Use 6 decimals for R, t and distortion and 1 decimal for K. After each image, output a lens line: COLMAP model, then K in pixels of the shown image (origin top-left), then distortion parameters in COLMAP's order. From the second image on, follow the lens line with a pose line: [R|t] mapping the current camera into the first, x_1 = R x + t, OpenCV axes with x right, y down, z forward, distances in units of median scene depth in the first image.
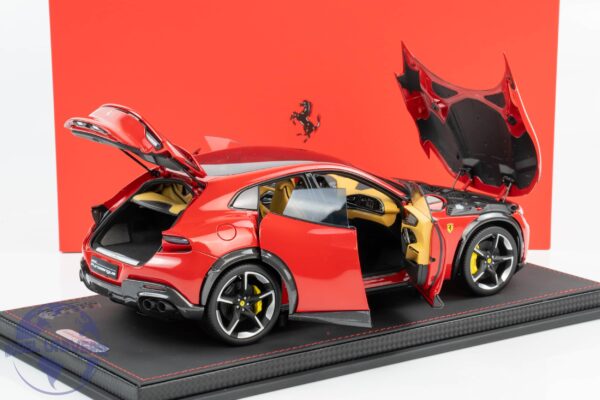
lens RADIAL K [[1195.3, 0, 300.0], [0, 1195.3, 200.0], [0, 0, 1]] dist [0.044169, 0.020233]
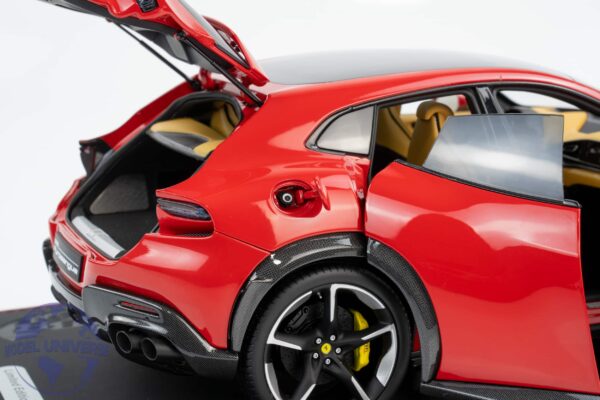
lens RADIAL K [[1195.3, 0, 300.0], [0, 1195.3, 200.0], [0, 0, 1]] dist [0.044169, 0.020233]
pose [[0.983429, 0.045737, -0.175432, 0.022318], [-0.041915, 0.998797, 0.025435, 0.015300], [0.176384, -0.017660, 0.984163, 0.522794]]
